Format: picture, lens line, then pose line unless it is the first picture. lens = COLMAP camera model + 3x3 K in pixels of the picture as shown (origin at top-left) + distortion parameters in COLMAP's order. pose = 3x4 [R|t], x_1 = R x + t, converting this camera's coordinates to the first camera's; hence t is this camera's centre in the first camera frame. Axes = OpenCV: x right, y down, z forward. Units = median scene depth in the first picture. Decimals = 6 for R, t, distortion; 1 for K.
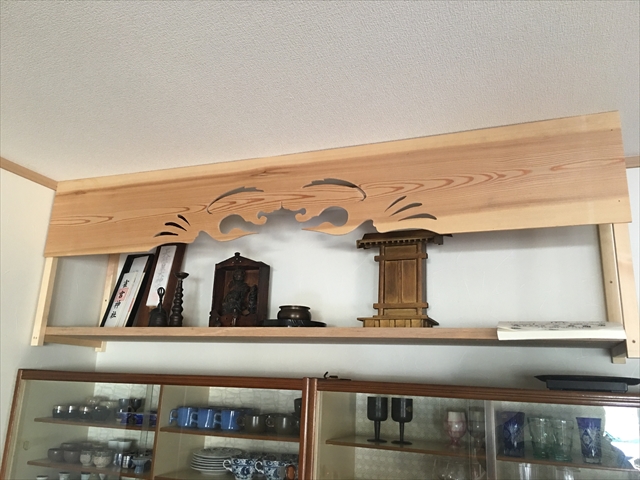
lens RADIAL K [[545.7, 0, 320.0], [0, 545.7, 240.0], [0, 0, 1]] dist [0.064687, -0.082857]
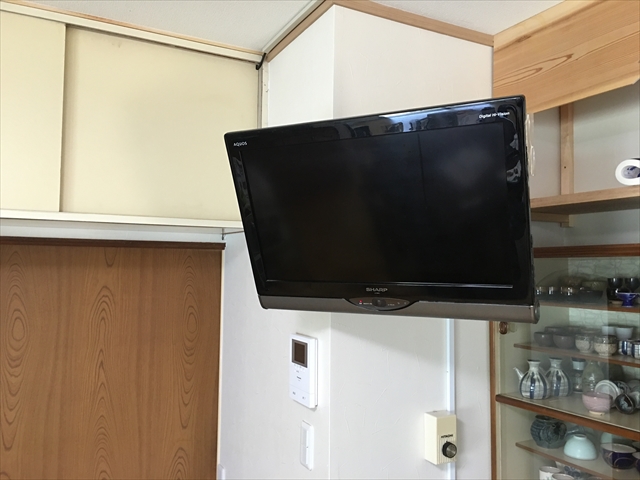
lens RADIAL K [[545.7, 0, 320.0], [0, 545.7, 240.0], [0, 0, 1]] dist [0.064687, -0.082857]
pose [[0.762965, -0.068235, -0.642829, -0.171592], [0.189410, 0.974367, 0.121381, 0.055152], [0.618069, -0.214367, 0.756332, 0.132218]]
